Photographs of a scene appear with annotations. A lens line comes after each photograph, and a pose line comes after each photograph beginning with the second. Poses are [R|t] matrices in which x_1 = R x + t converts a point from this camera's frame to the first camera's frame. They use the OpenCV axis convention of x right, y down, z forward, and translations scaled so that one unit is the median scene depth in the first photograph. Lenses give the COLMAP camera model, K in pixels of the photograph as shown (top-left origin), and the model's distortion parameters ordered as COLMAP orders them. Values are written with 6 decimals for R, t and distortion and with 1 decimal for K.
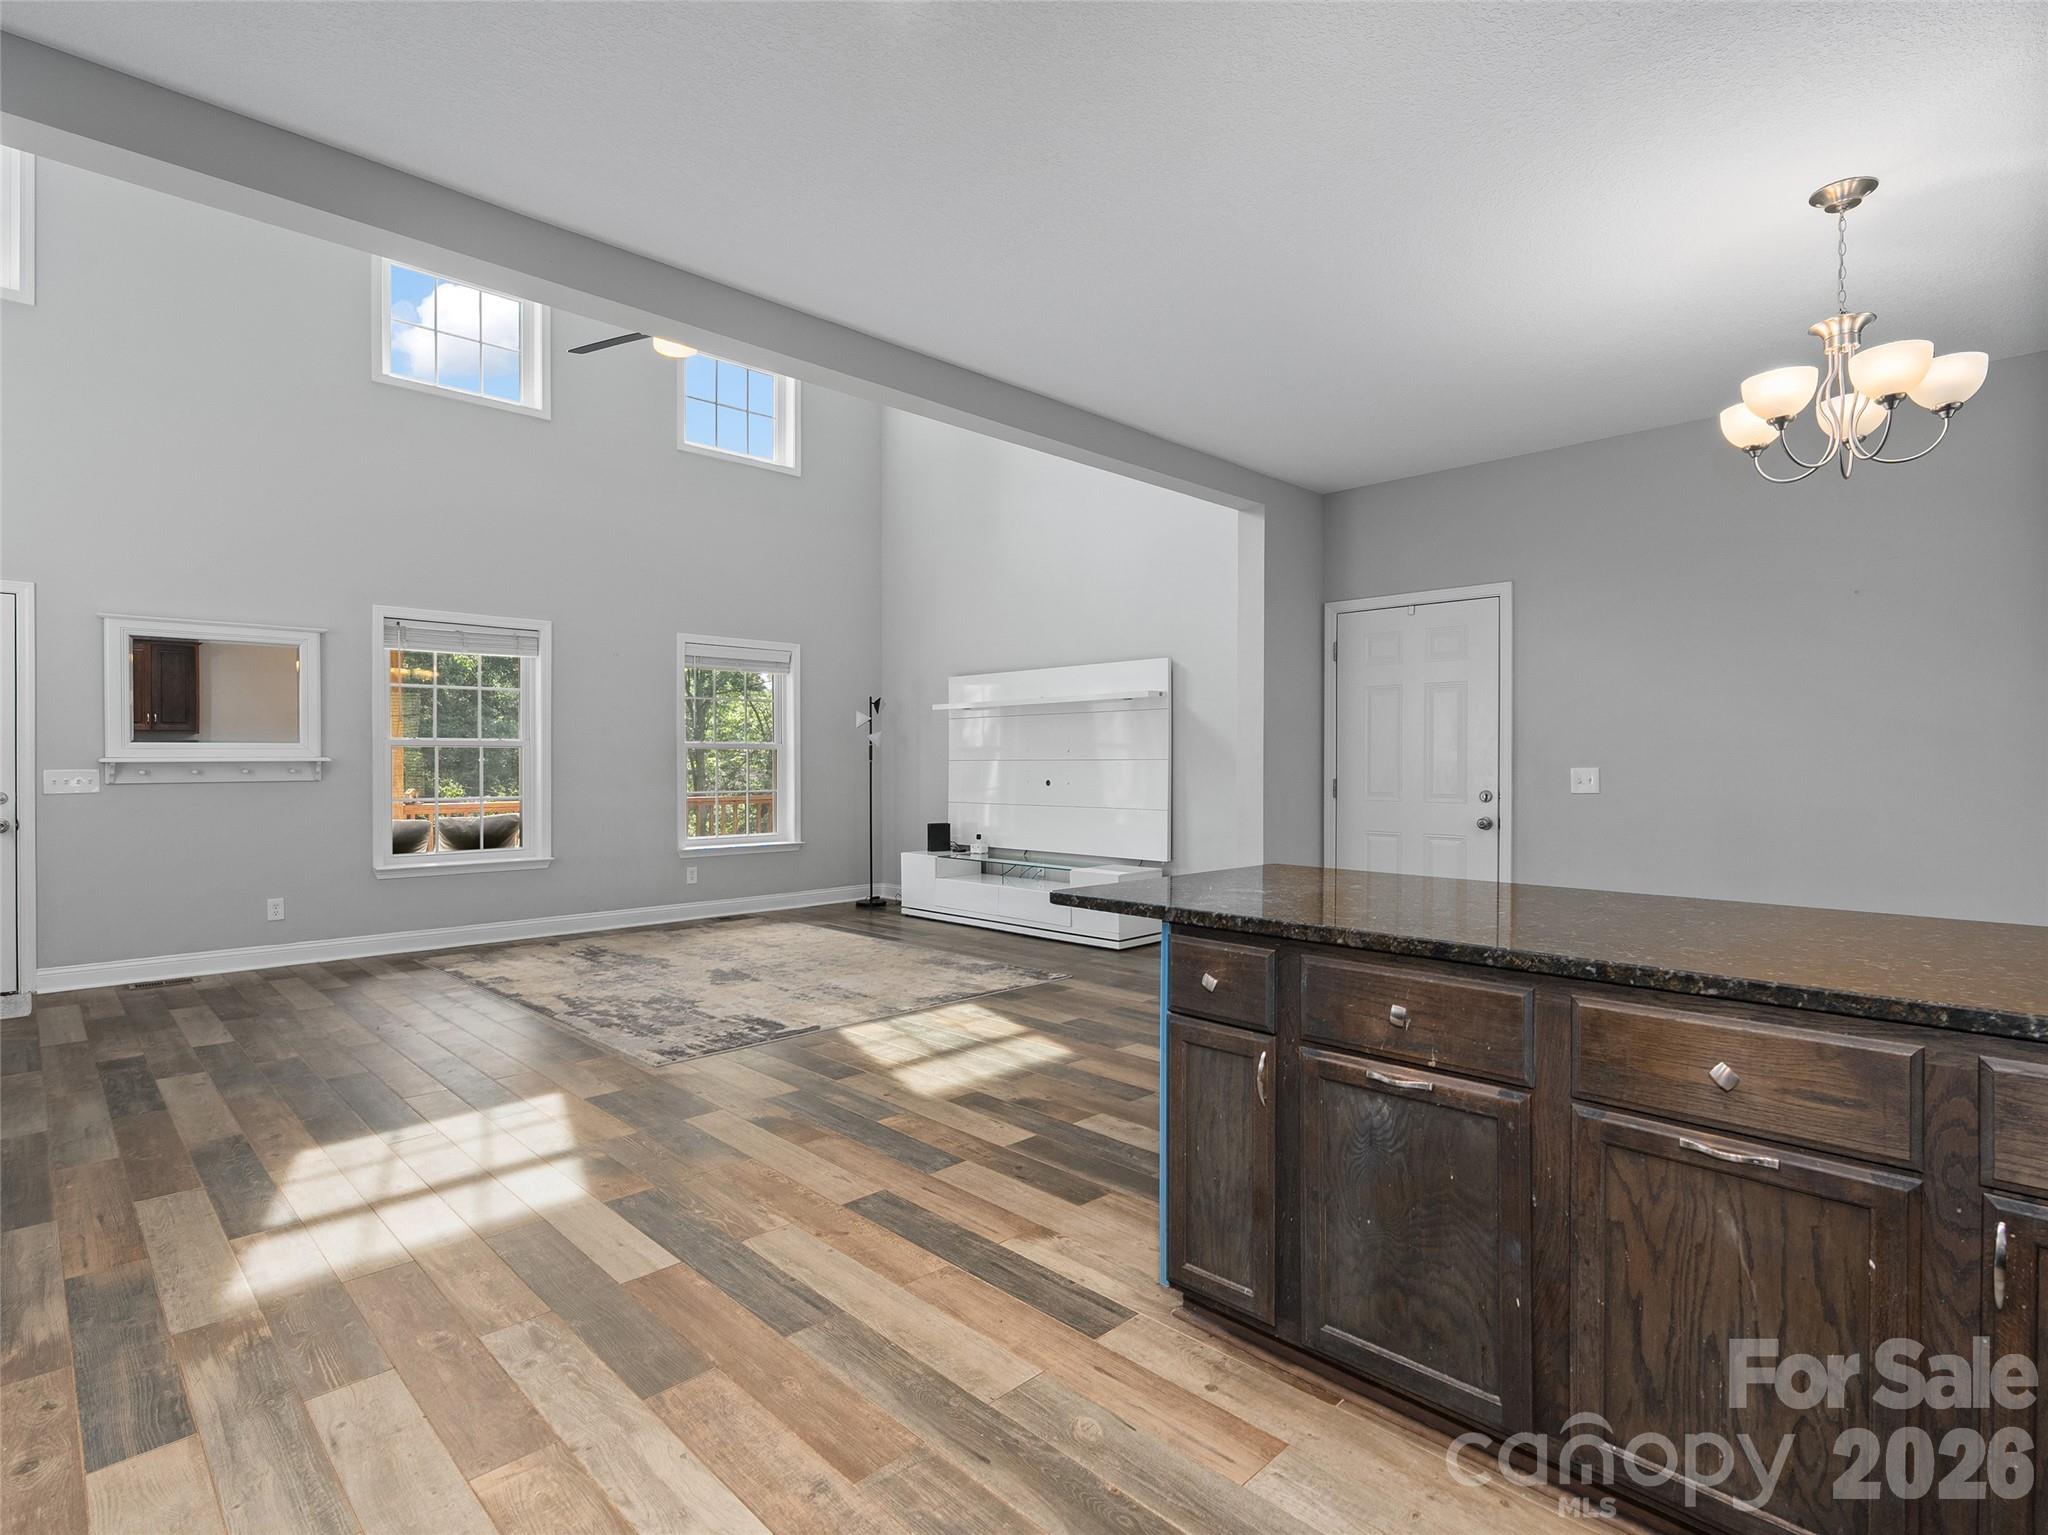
lens RADIAL K [[1034.9, 0, 1014.8], [0, 1034.9, 762.6], [0, 0, 1]] dist [-0.011168, 0.004118]
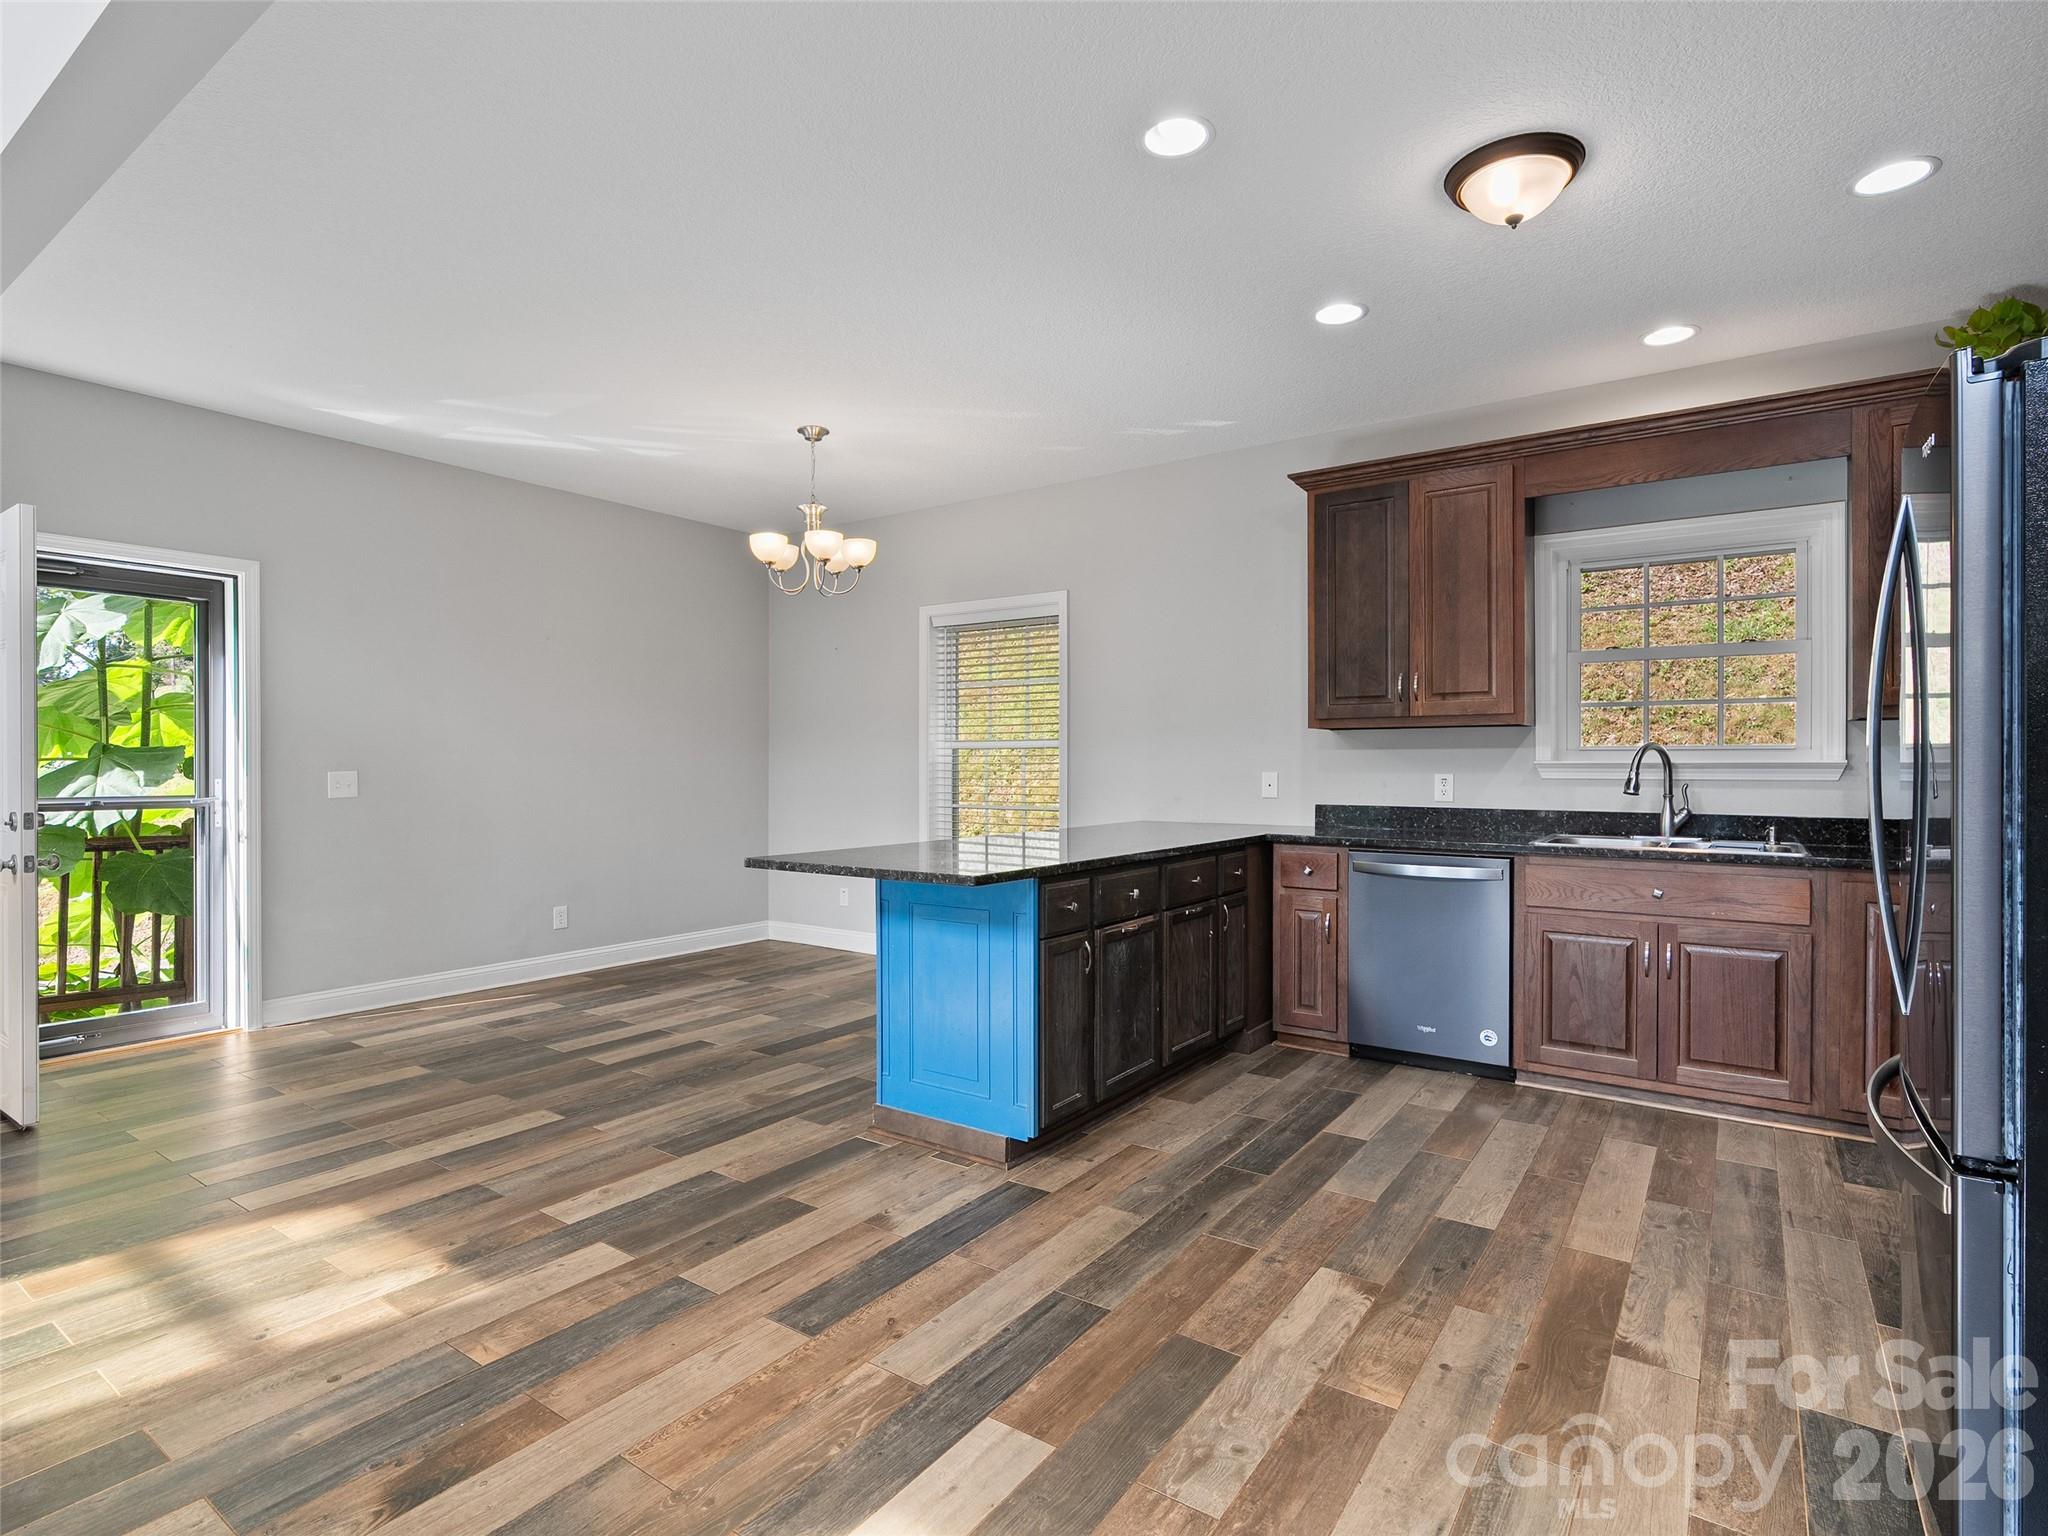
lens RADIAL K [[1034.9, 0, 1015.0], [0, 1034.9, 764.8], [0, 0, 1]] dist [-0.011168, 0.004118]
pose [[-0.177285, -0.000045, 0.984160, -0.502817], [0.002192, 0.999998, 0.000441, -0.000866], [-0.984157, 0.002235, -0.177284, 0.517982]]
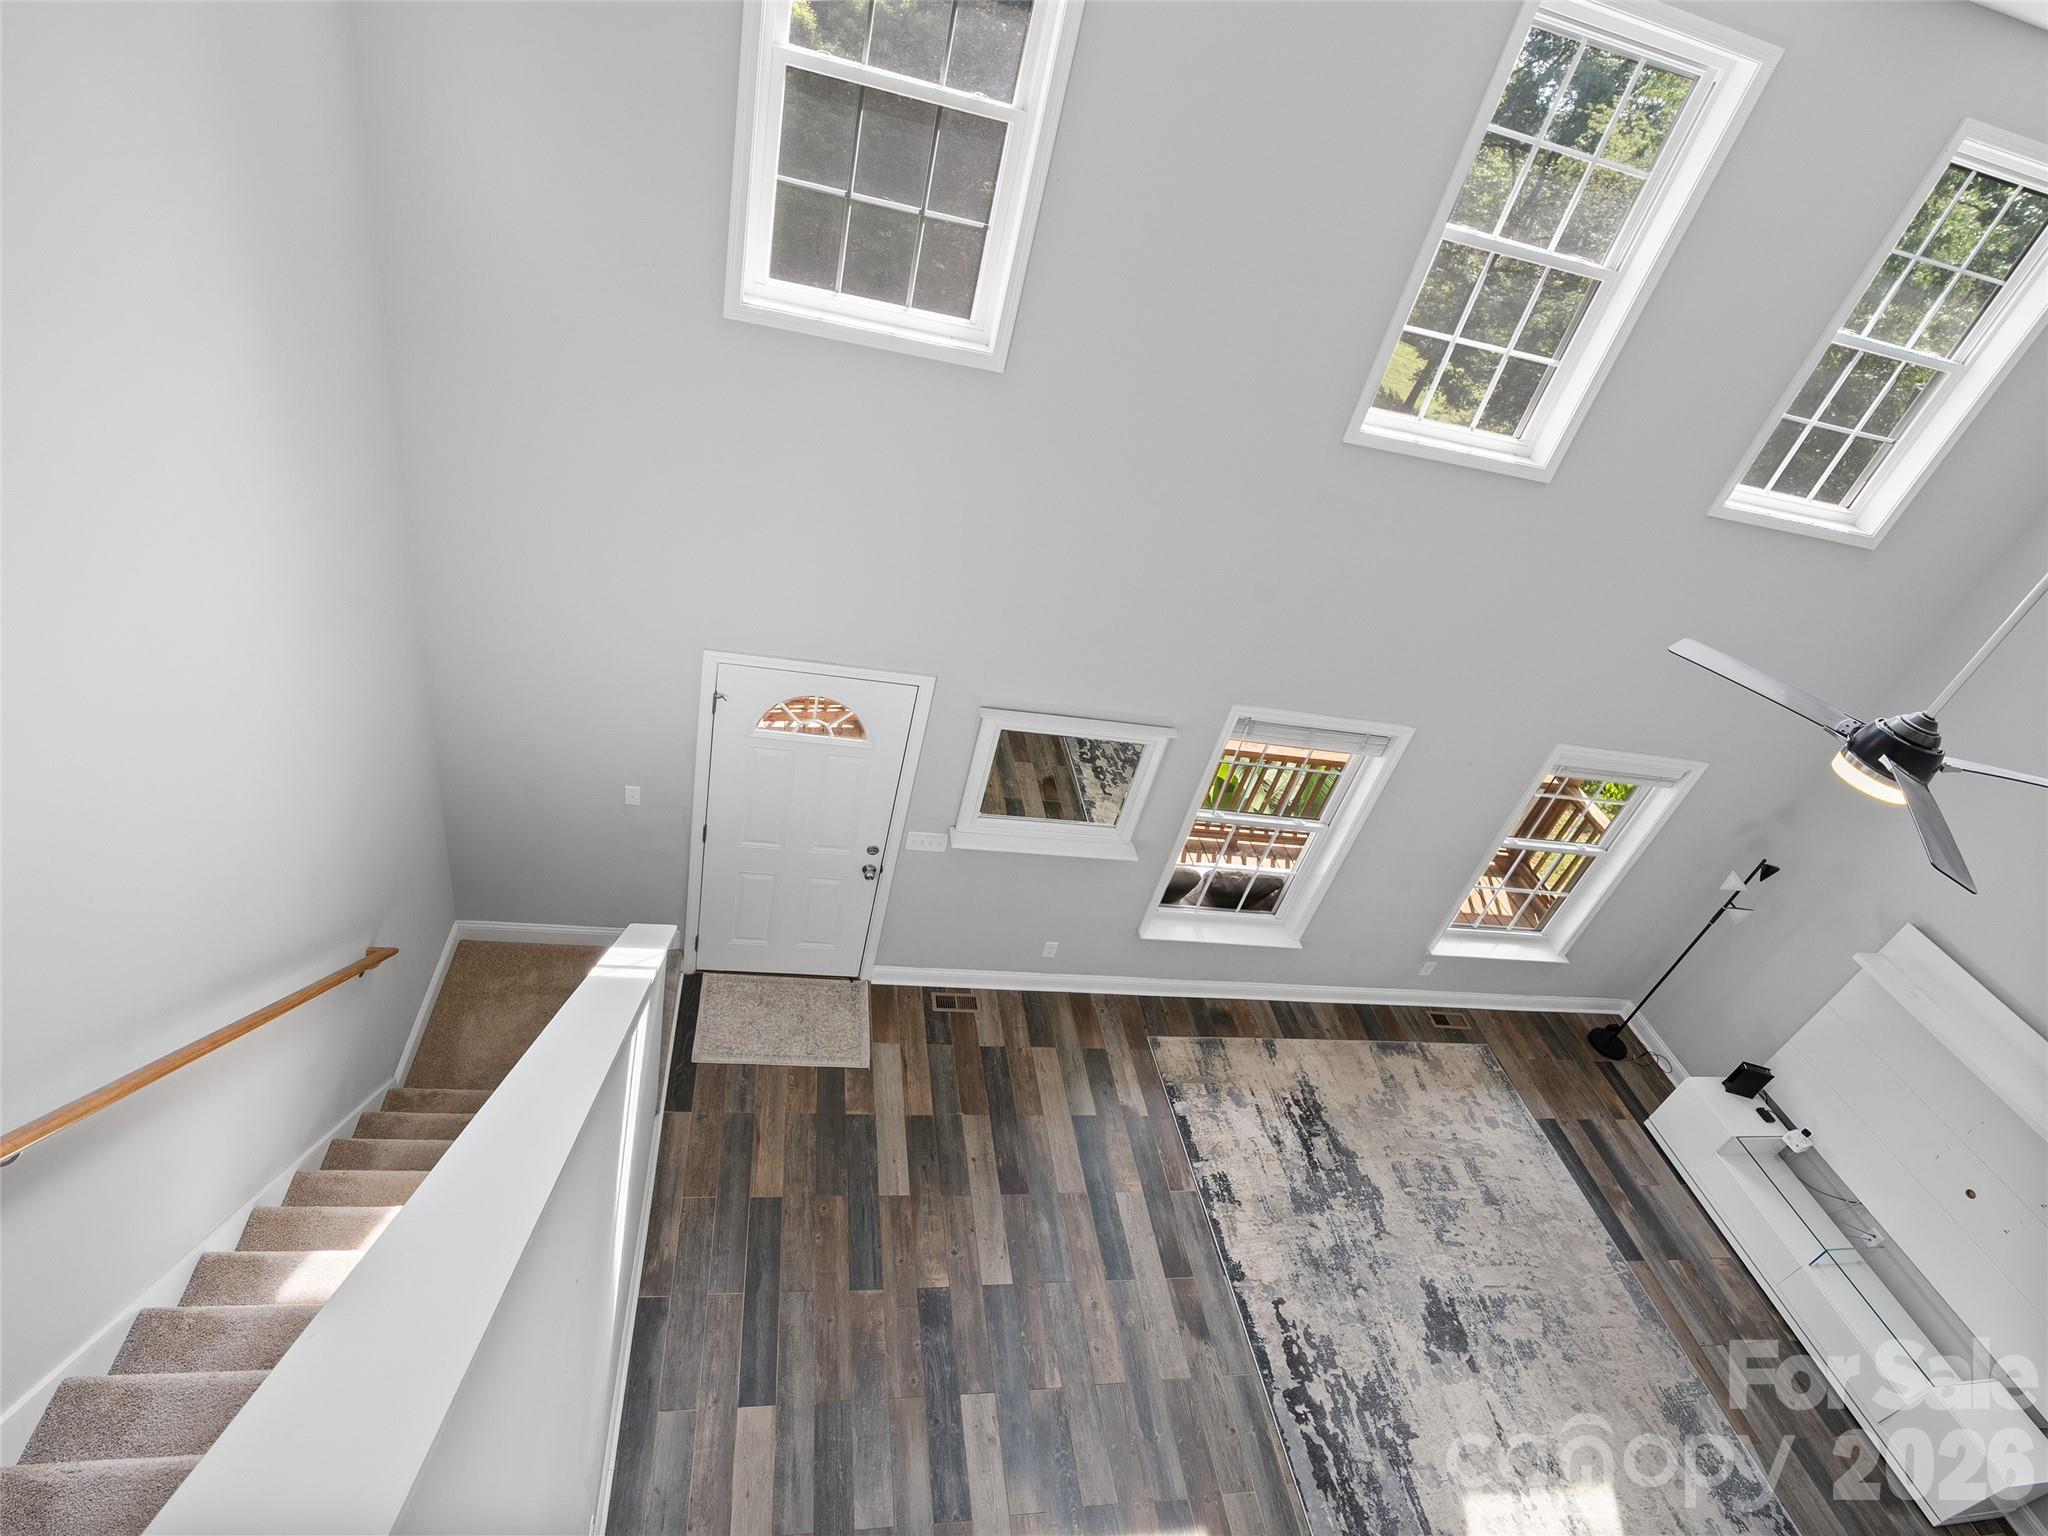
lens RADIAL K [[1034.9, 0, 1014.3], [0, 1034.9, 761.3], [0, 0, 1]] dist [-0.011168, 0.004118]
pose [[0.789452, 0.488752, -0.371331, -0.518421], [-0.229966, 0.796406, 0.559333, -0.646442], [0.569106, -0.356173, 0.741121, 0.326491]]
